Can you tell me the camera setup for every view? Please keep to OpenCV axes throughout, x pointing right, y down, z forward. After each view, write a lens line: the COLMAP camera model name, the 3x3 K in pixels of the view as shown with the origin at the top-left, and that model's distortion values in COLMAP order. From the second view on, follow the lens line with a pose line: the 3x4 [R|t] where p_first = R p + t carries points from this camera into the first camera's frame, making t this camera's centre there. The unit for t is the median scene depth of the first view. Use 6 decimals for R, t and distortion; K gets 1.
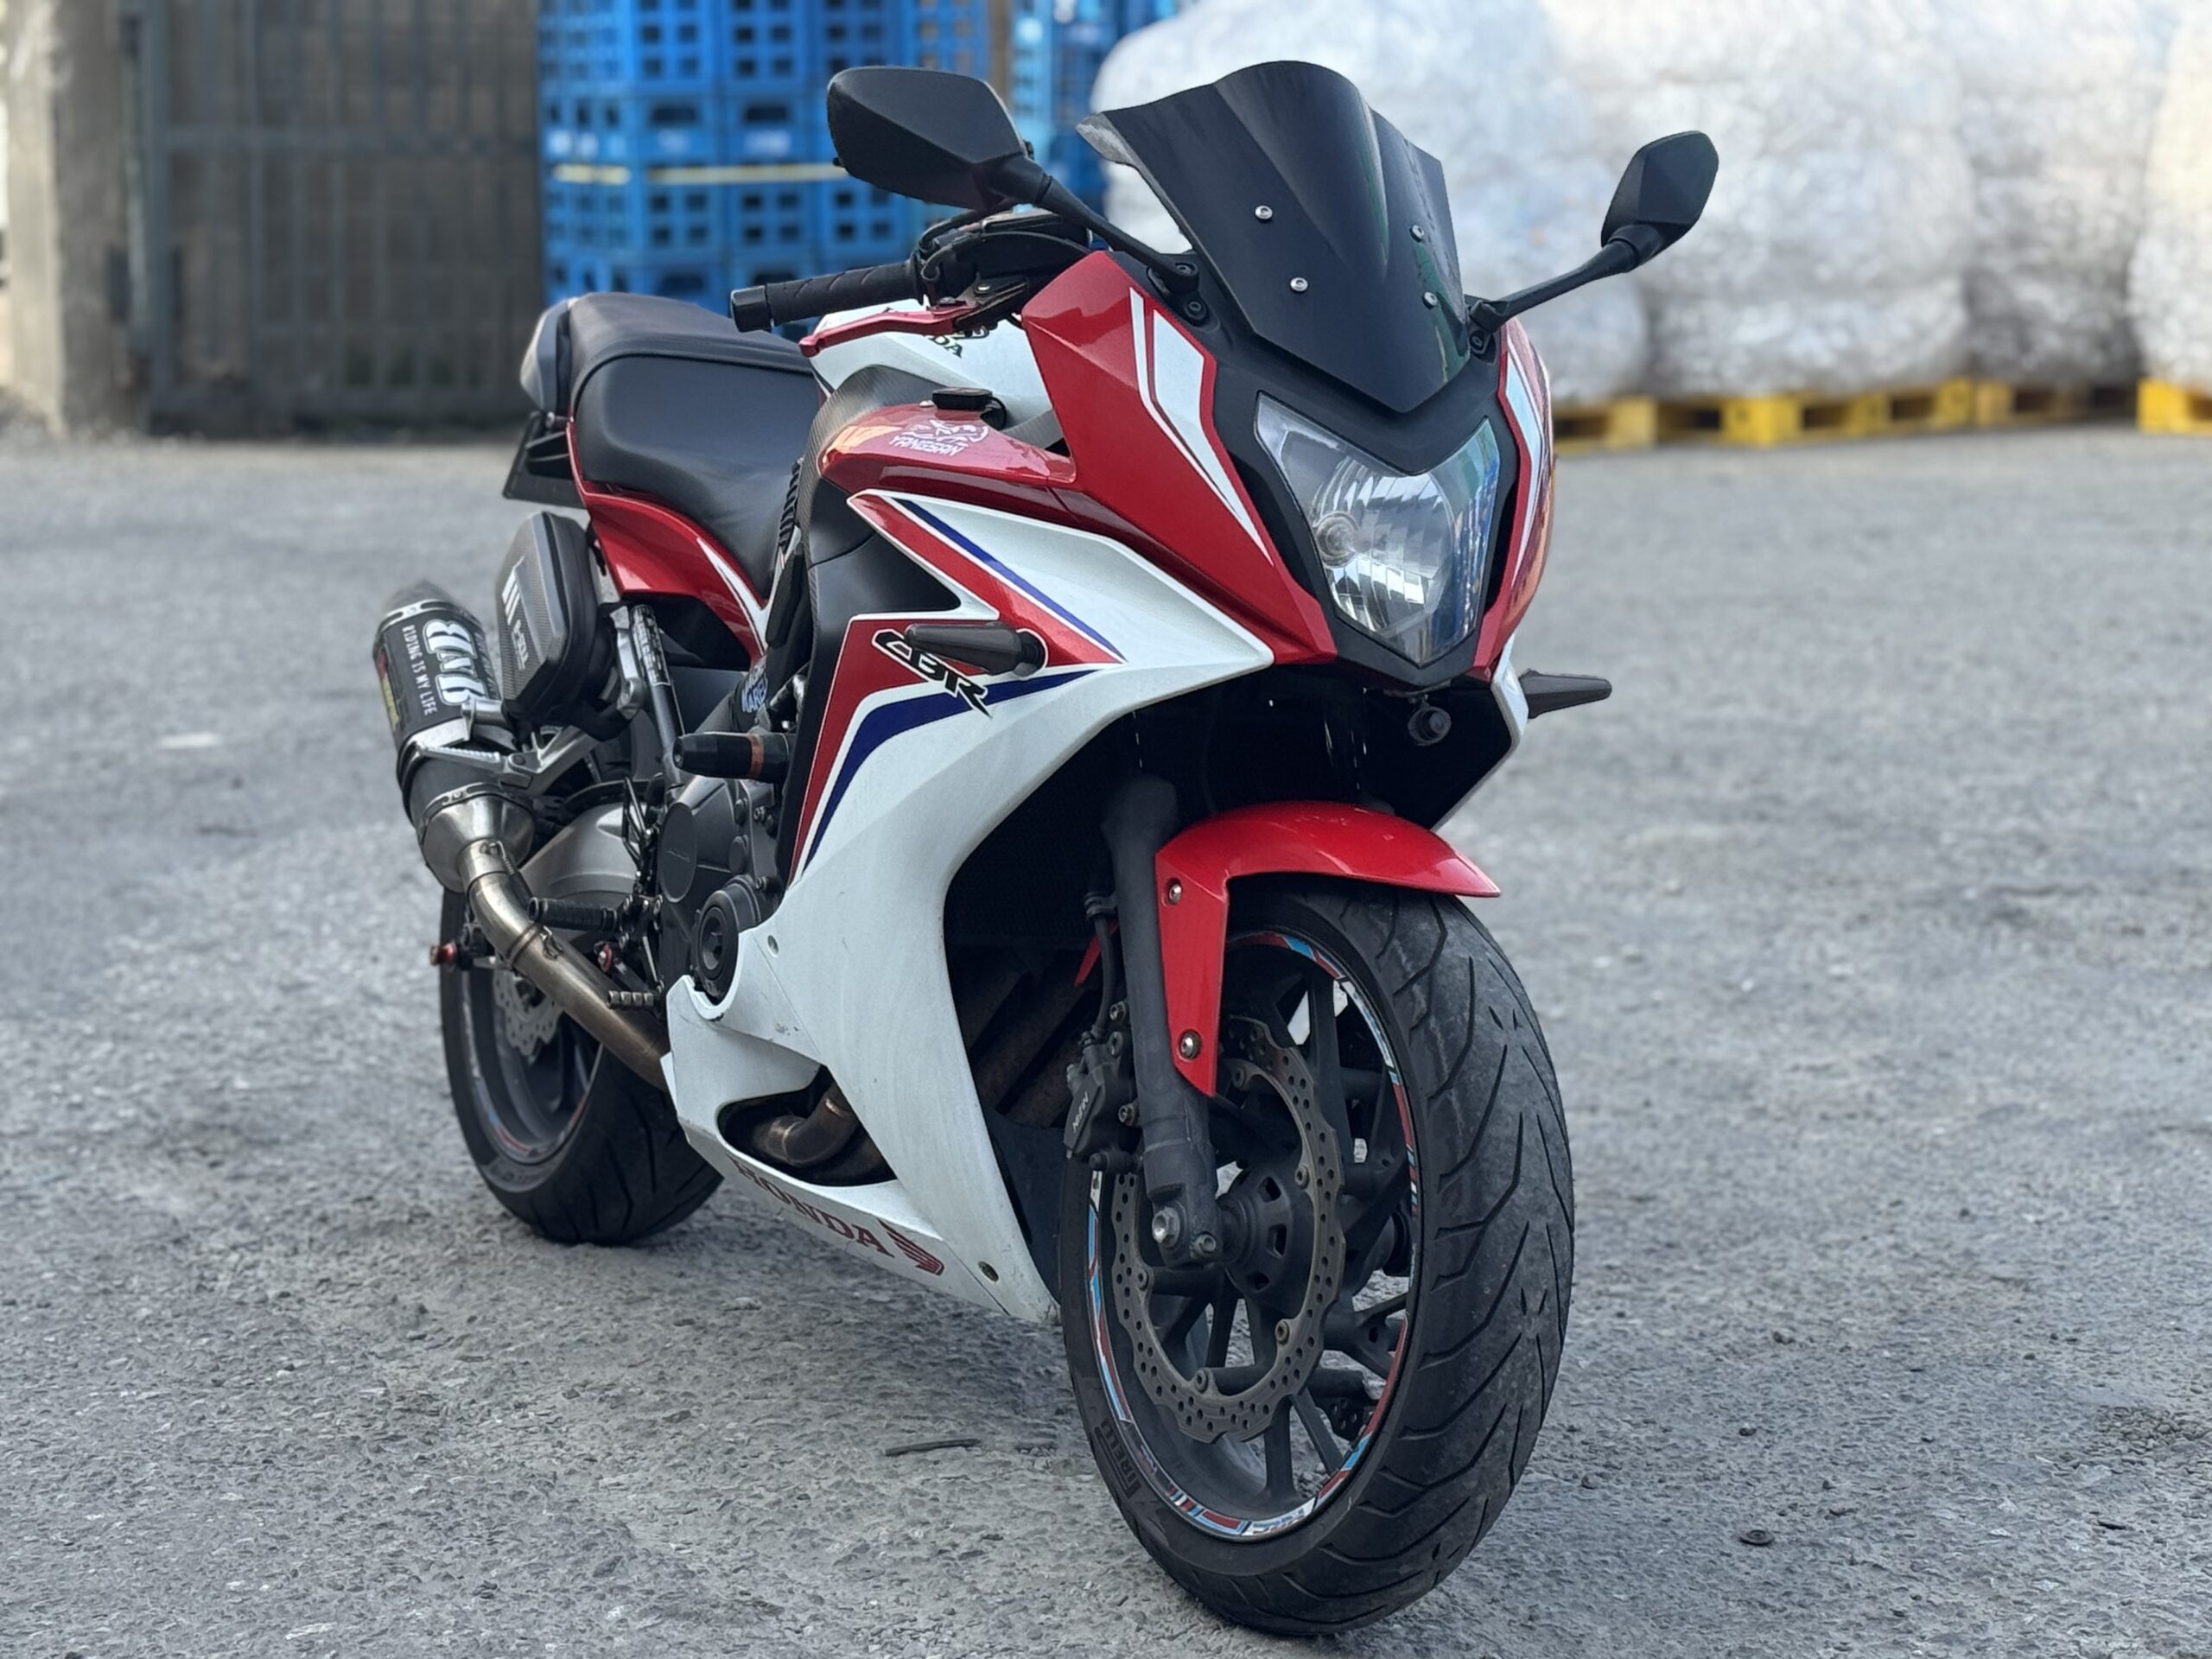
lens RADIAL K [[4552.9, 0, 1122.1], [0, 4552.9, 780.7], [0, 0, 1]] dist [0.134324, 0.000000]
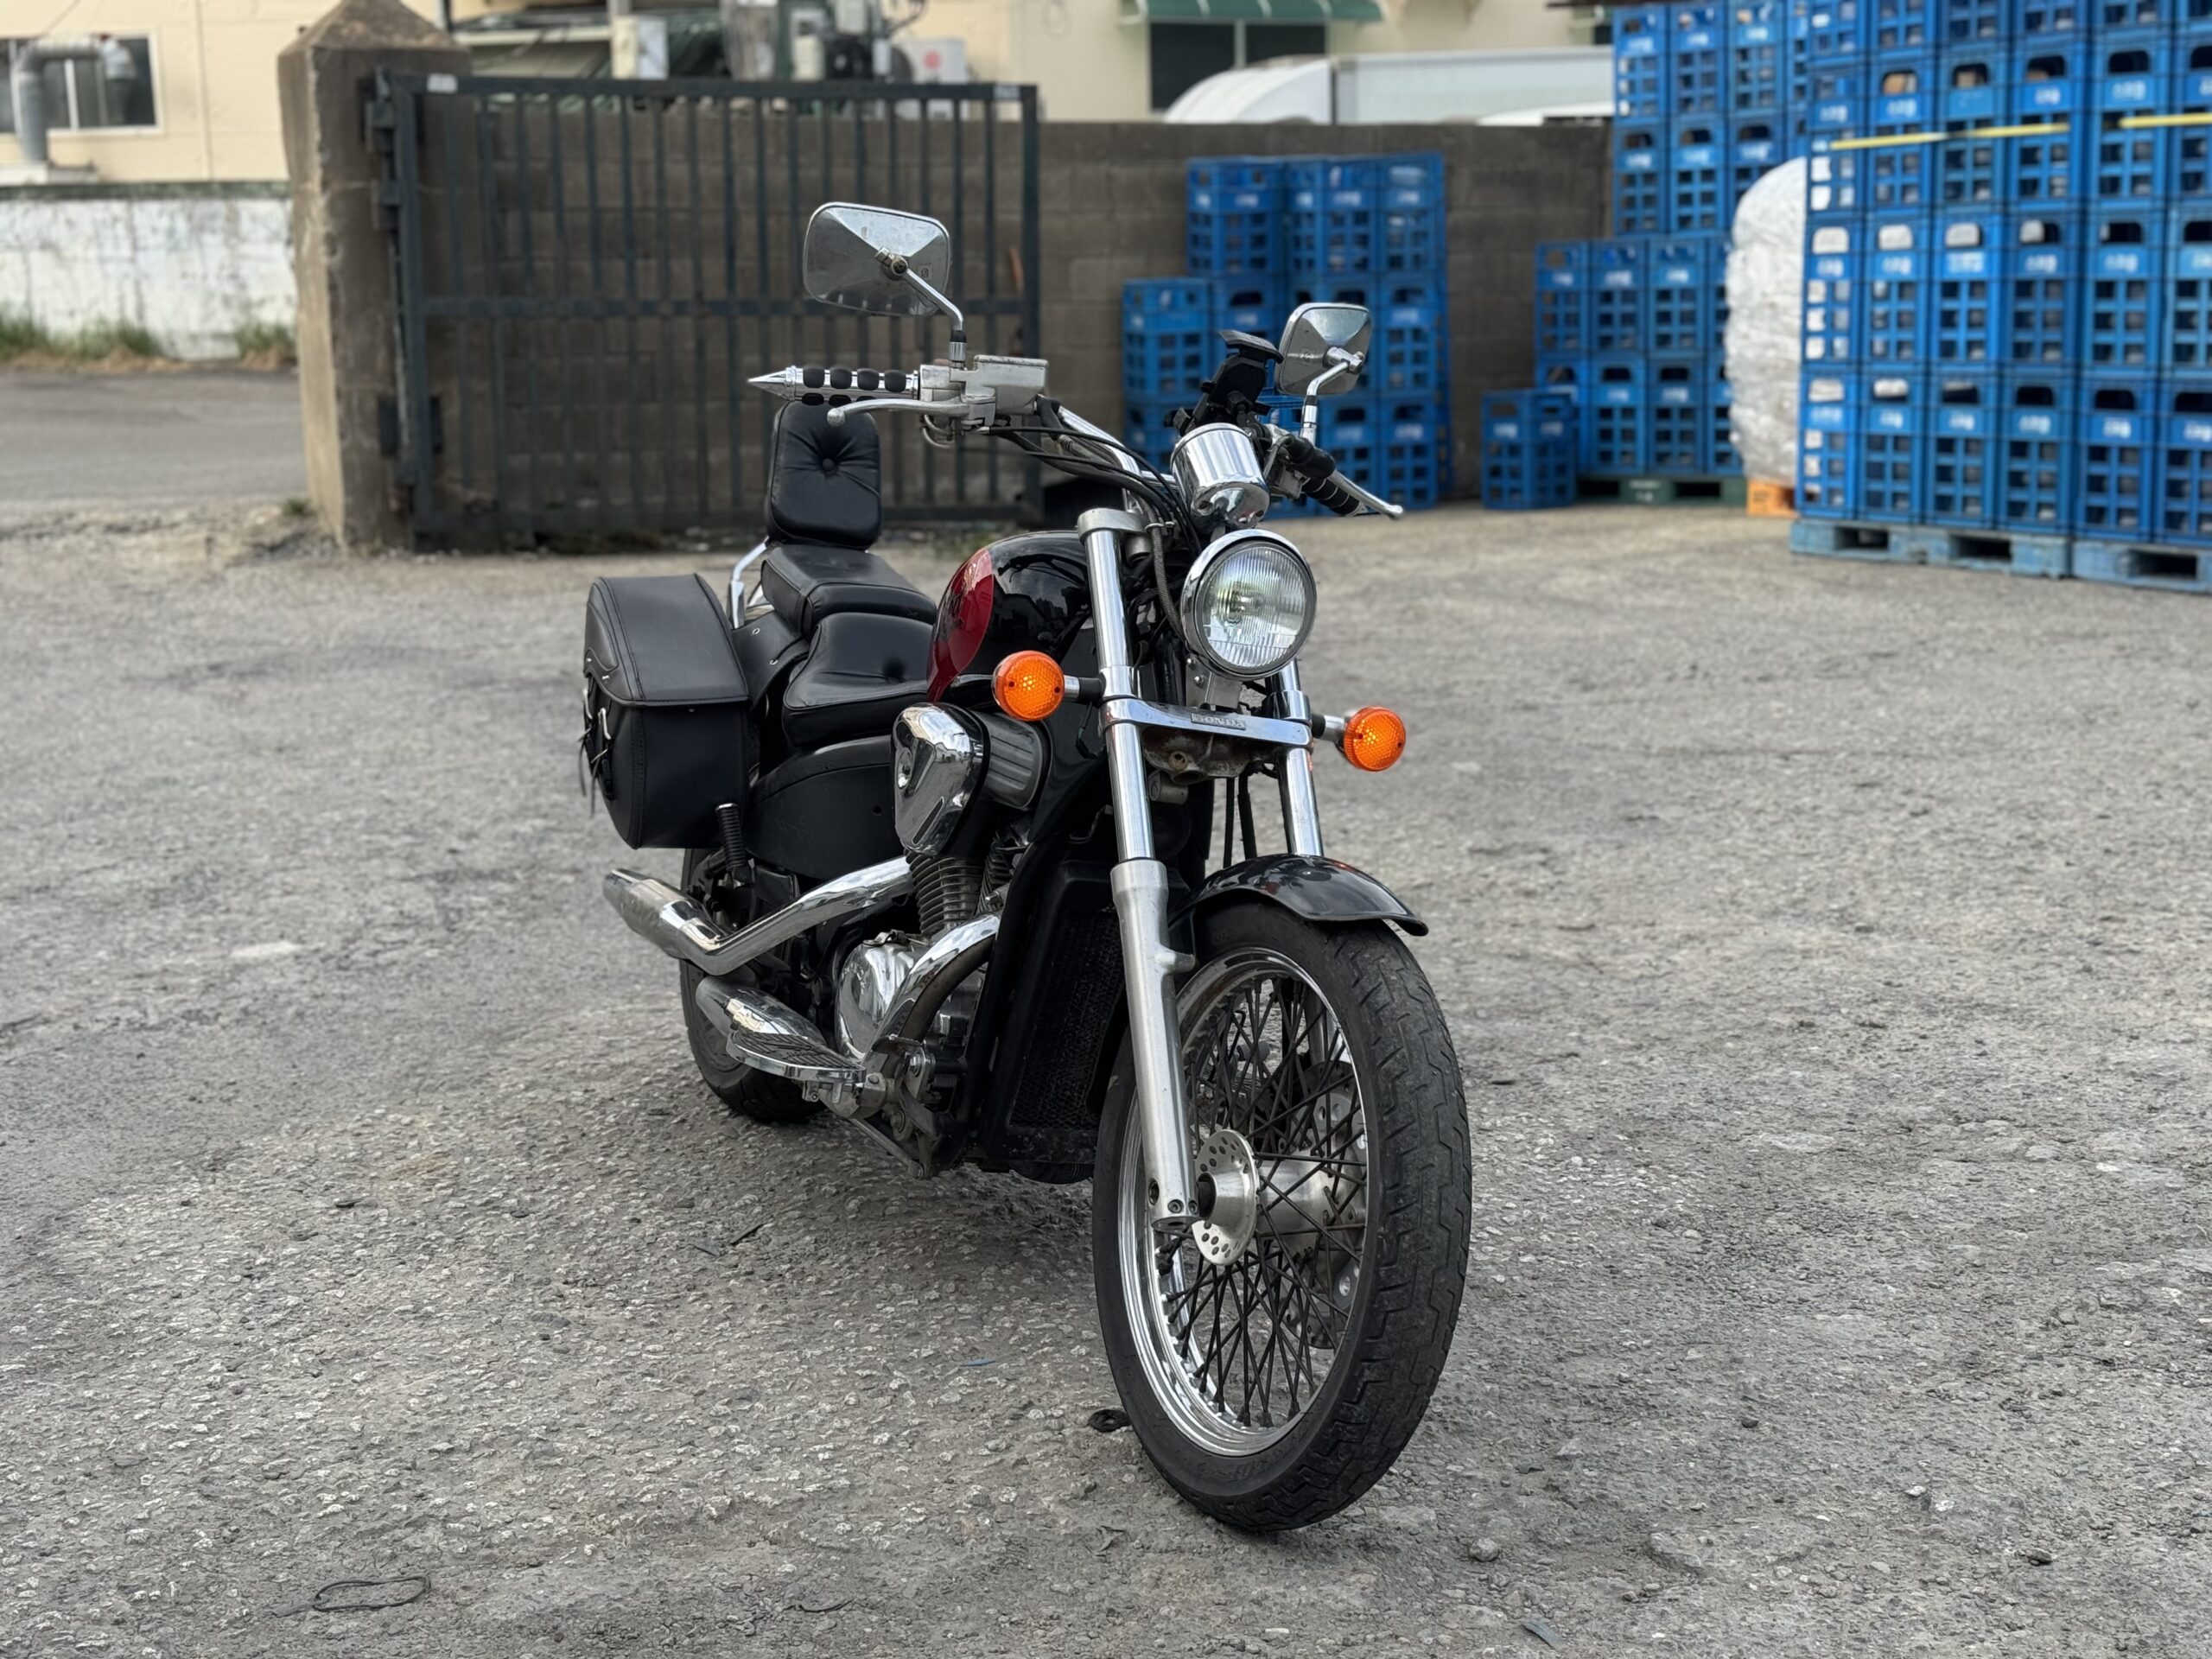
lens RADIAL K [[3065.5, 0, 1102.4], [0, 3065.5, 853.1], [0, 0, 1]] dist [0.118454, 0.000000]
pose [[0.998952, -0.007050, -0.045234, 0.008861], [0.009422, 0.998579, 0.052450, -0.042261], [0.044800, -0.052821, 0.997599, 0.211513]]
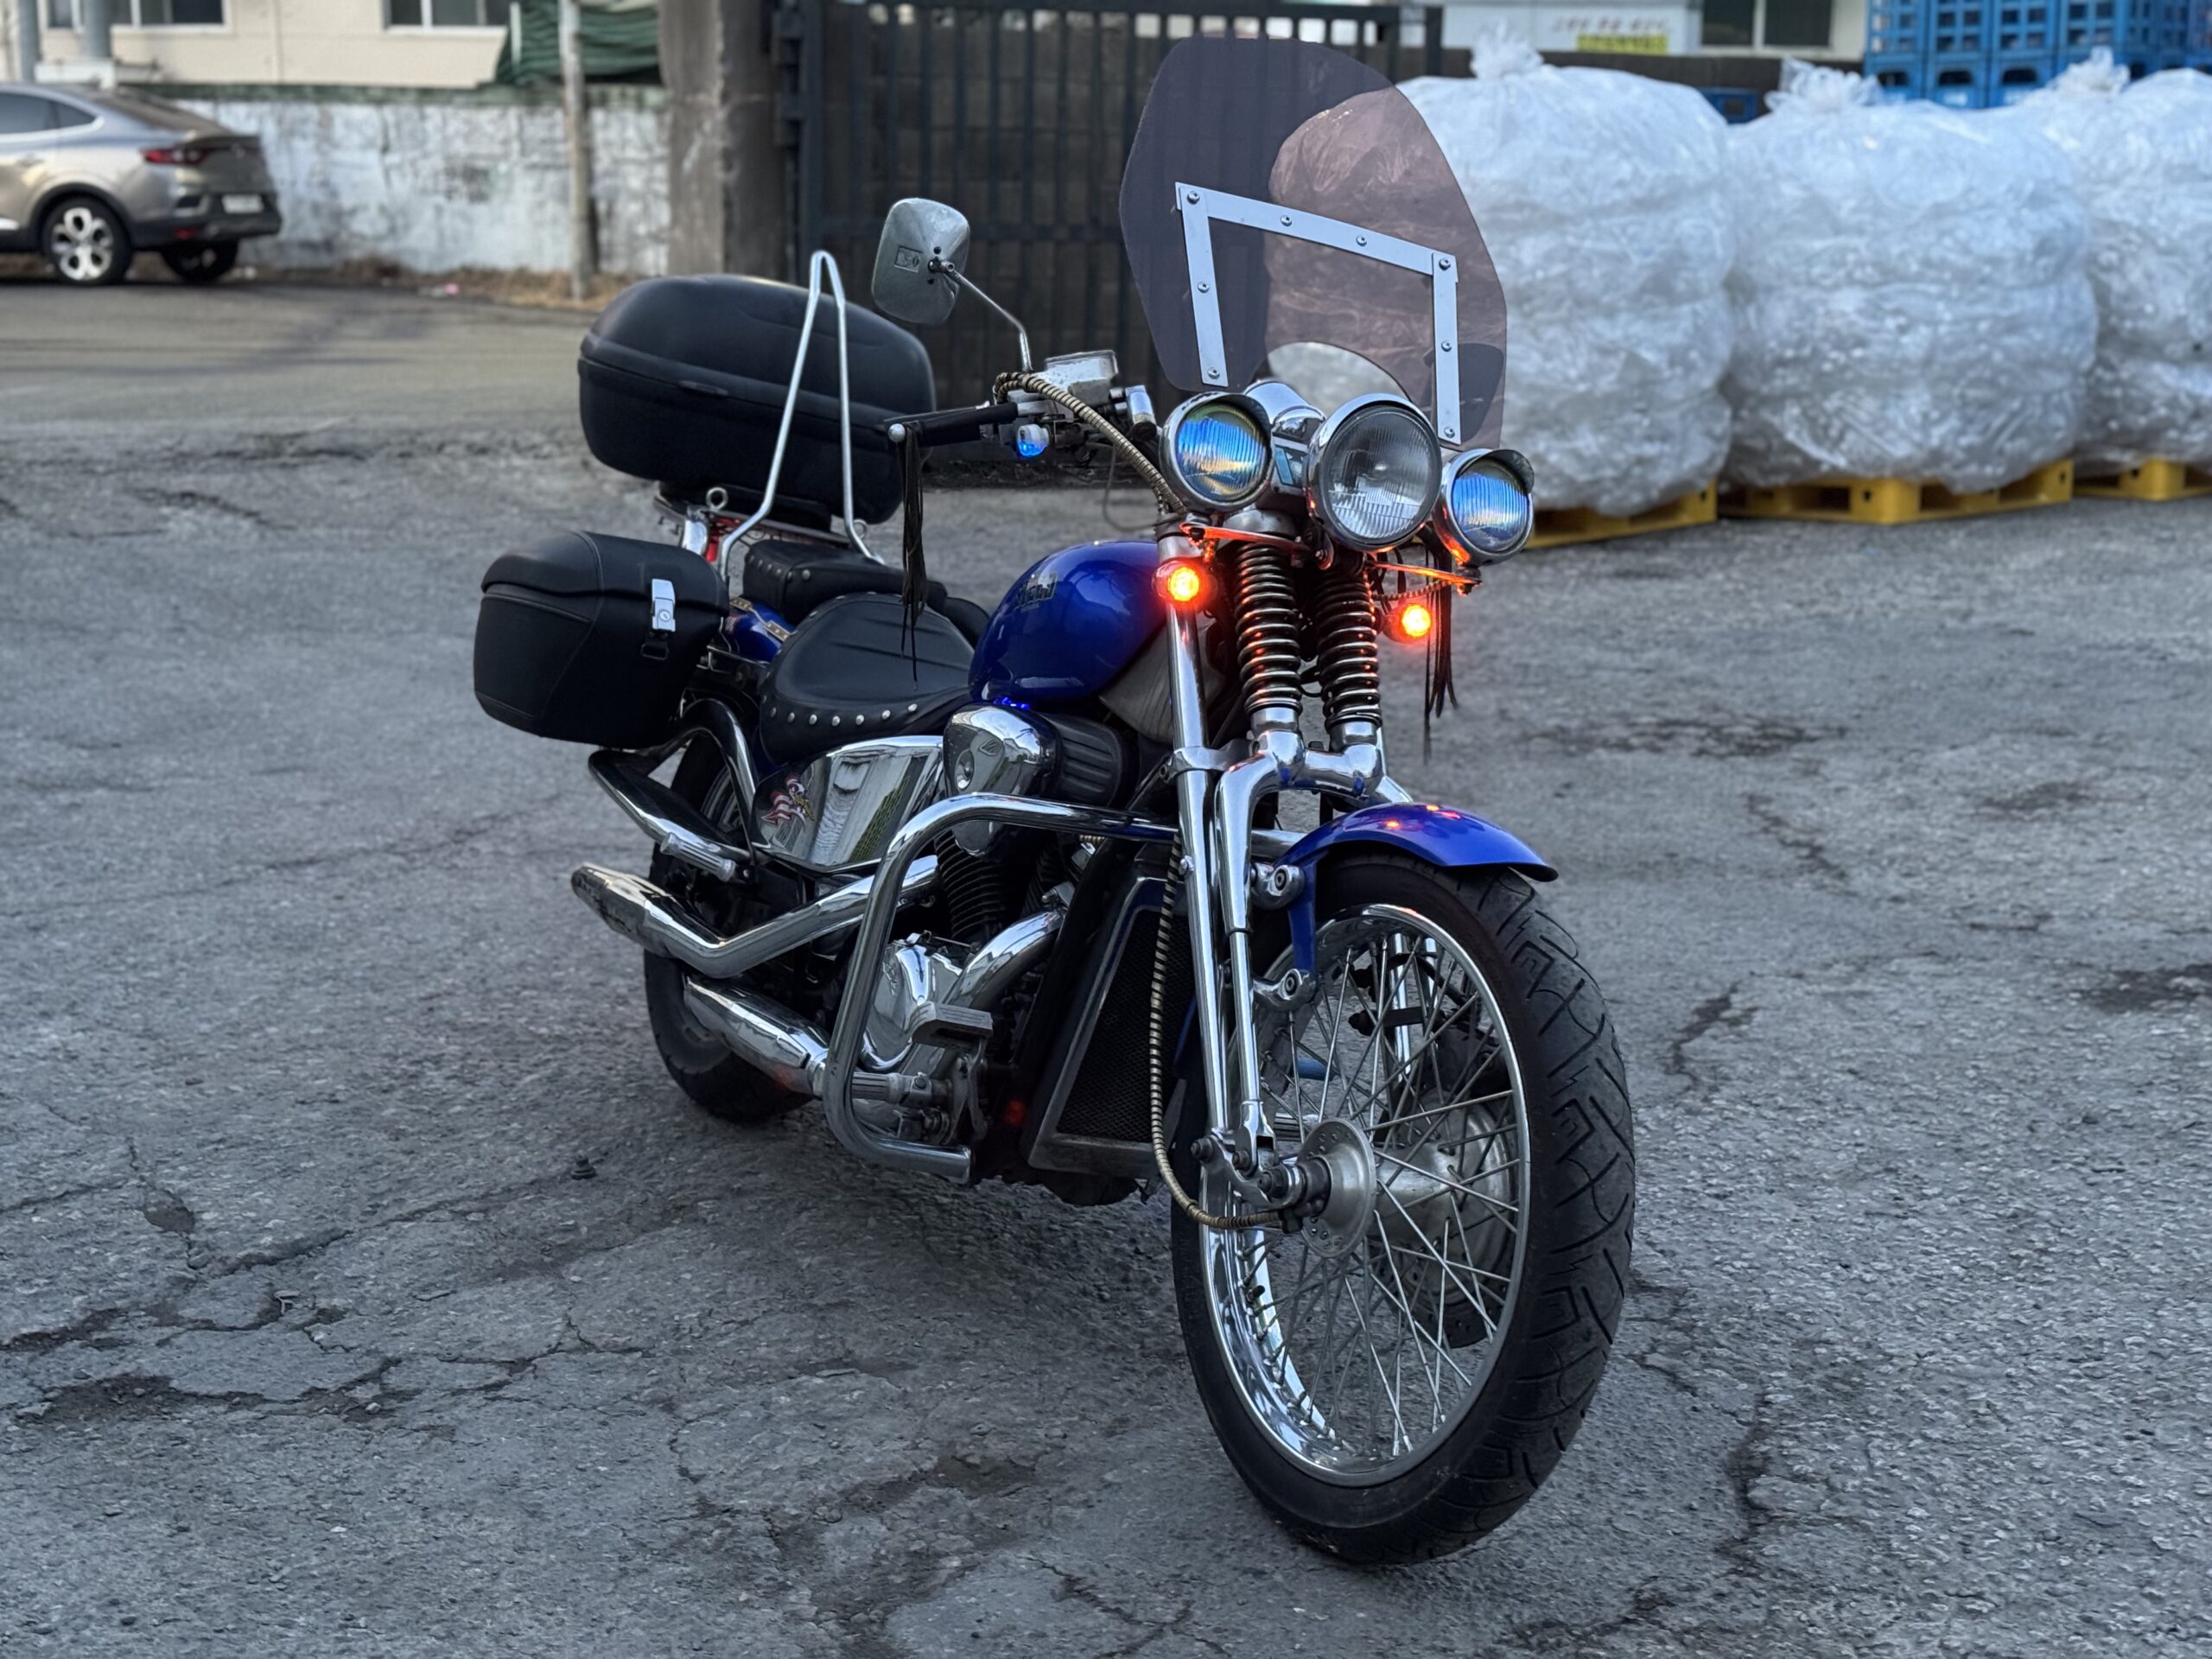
lens RADIAL K [[3065.5, 0, 1096.1], [0, 3065.5, 830.8], [0, 0, 1]] dist [0.118454, 0.000000]
pose [[0.999963, 0.008060, 0.002844, -0.159883], [-0.008236, 0.997629, 0.068327, -0.045817], [-0.002287, -0.068348, 0.997659, 0.232874]]
